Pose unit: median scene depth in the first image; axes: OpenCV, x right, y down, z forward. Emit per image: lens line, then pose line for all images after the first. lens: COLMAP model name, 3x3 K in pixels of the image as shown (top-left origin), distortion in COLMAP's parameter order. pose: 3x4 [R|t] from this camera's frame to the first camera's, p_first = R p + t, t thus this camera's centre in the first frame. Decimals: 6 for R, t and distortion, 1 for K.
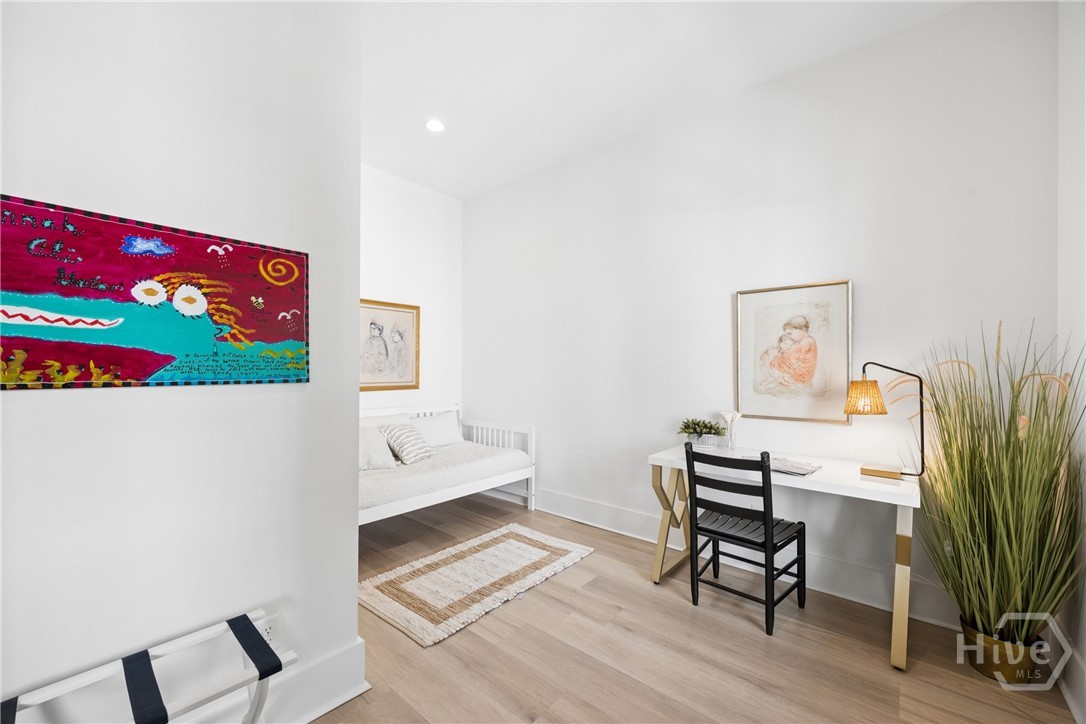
lens RADIAL K [[426.8, 0, 546.1], [0, 426.8, 367.3], [0, 0, 1]] dist [-0.012490, 0.000661]
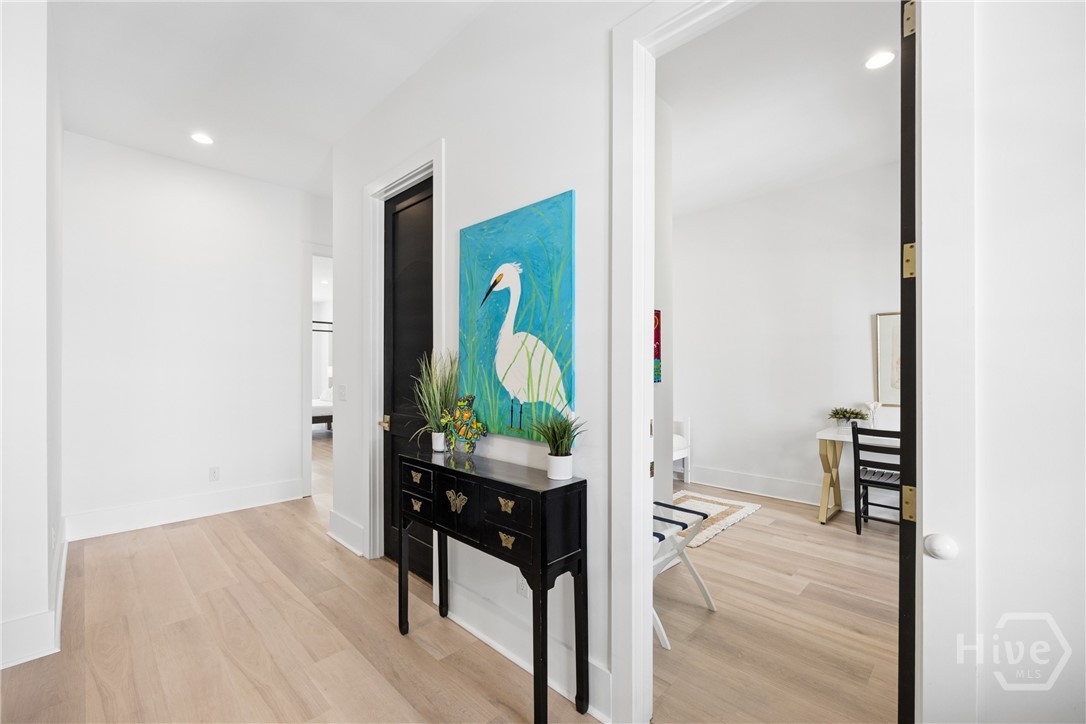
lens RADIAL K [[462.9, 0, 540.0], [0, 462.9, 363.8], [0, 0, 1]] dist [0.000886, -0.000077]
pose [[0.996840, -0.008669, -0.078962, -0.528438], [0.008525, 0.999961, -0.002162, -0.024406], [0.078978, 0.001482, 0.996875, -0.579646]]
